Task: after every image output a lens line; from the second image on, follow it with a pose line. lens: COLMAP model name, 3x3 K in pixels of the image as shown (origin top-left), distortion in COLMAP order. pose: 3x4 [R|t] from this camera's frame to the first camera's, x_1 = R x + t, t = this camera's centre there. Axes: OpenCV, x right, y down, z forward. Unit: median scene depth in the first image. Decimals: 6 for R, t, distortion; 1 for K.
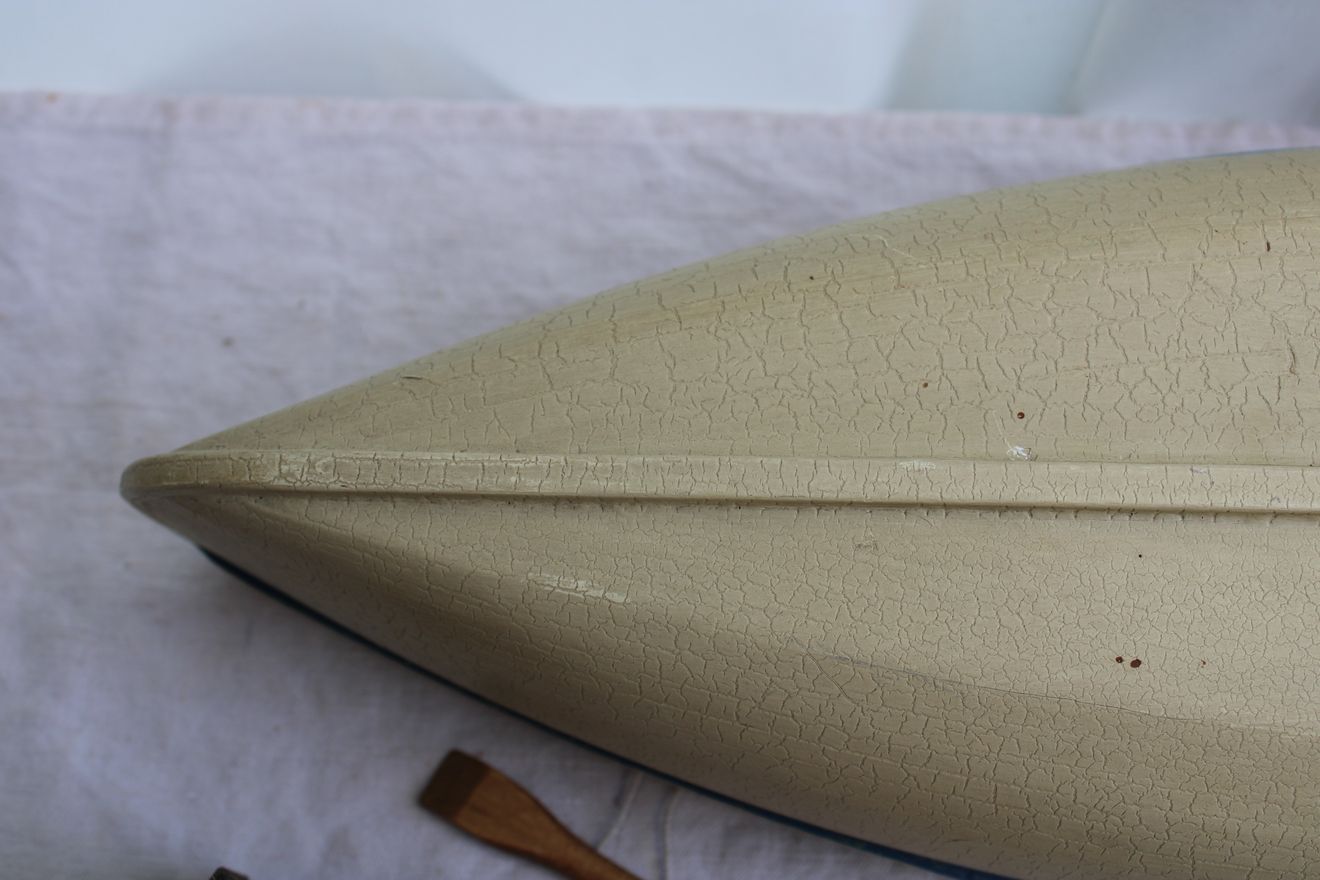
lens RADIAL K [[1483.8, 0, 667.2], [0, 1483.8, 441.0], [0, 0, 1]] dist [-0.081098, 0.000000]
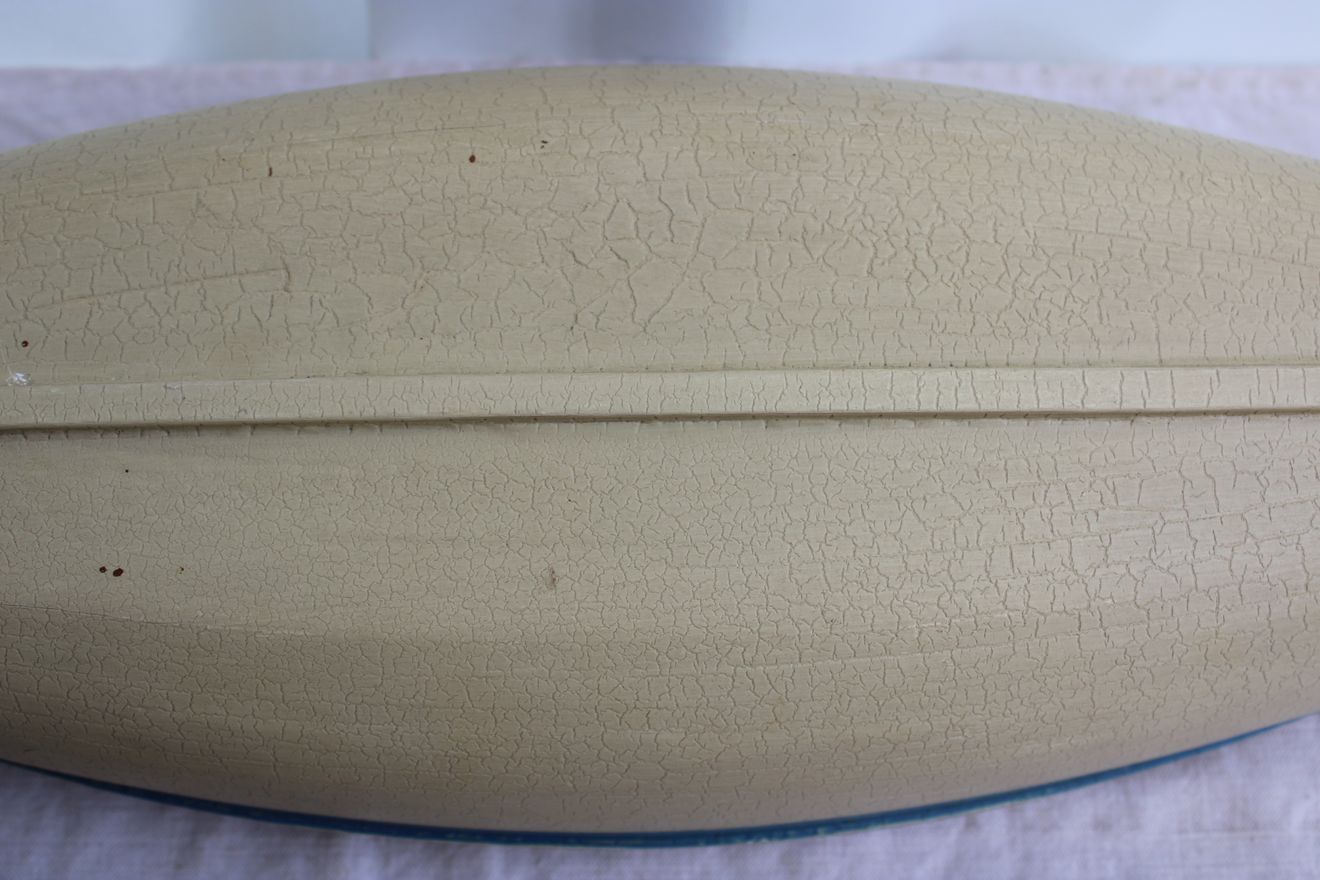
lens RADIAL K [[1483.8, 0, 661.5], [0, 1483.8, 434.4], [0, 0, 1]] dist [-0.081098, 0.000000]
pose [[0.995713, -0.047312, 0.079485, 0.604827], [0.045950, 0.998765, 0.018874, 0.048493], [-0.080280, -0.015141, 0.996657, -0.077197]]
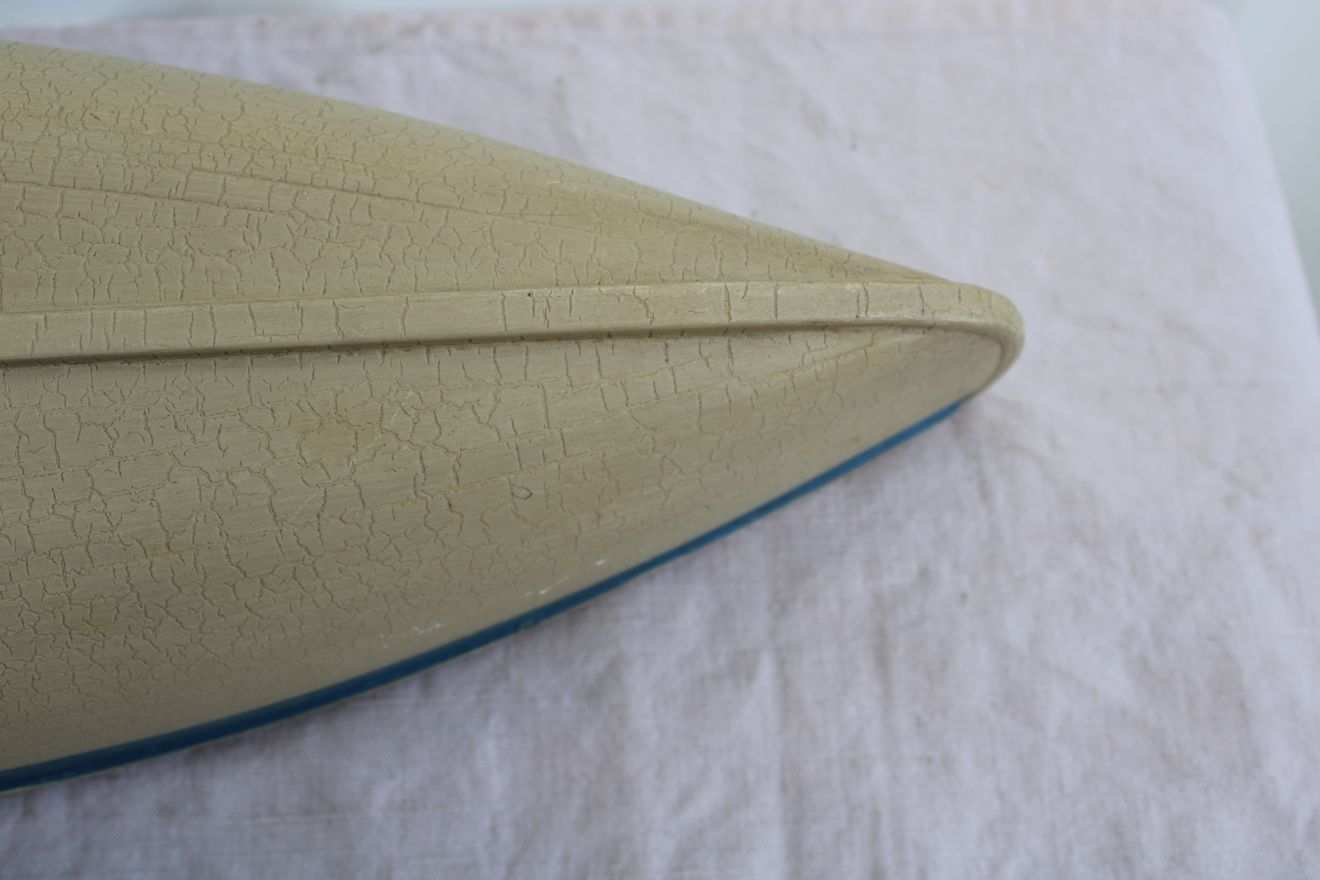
lens RADIAL K [[1483.8, 0, 658.9], [0, 1483.8, 439.2], [0, 0, 1]] dist [-0.081098, 0.000000]
pose [[0.988114, -0.082868, 0.129475, 1.436889], [0.080658, 0.996494, 0.022230, 0.143333], [-0.130864, -0.011522, 0.991333, -0.080300]]
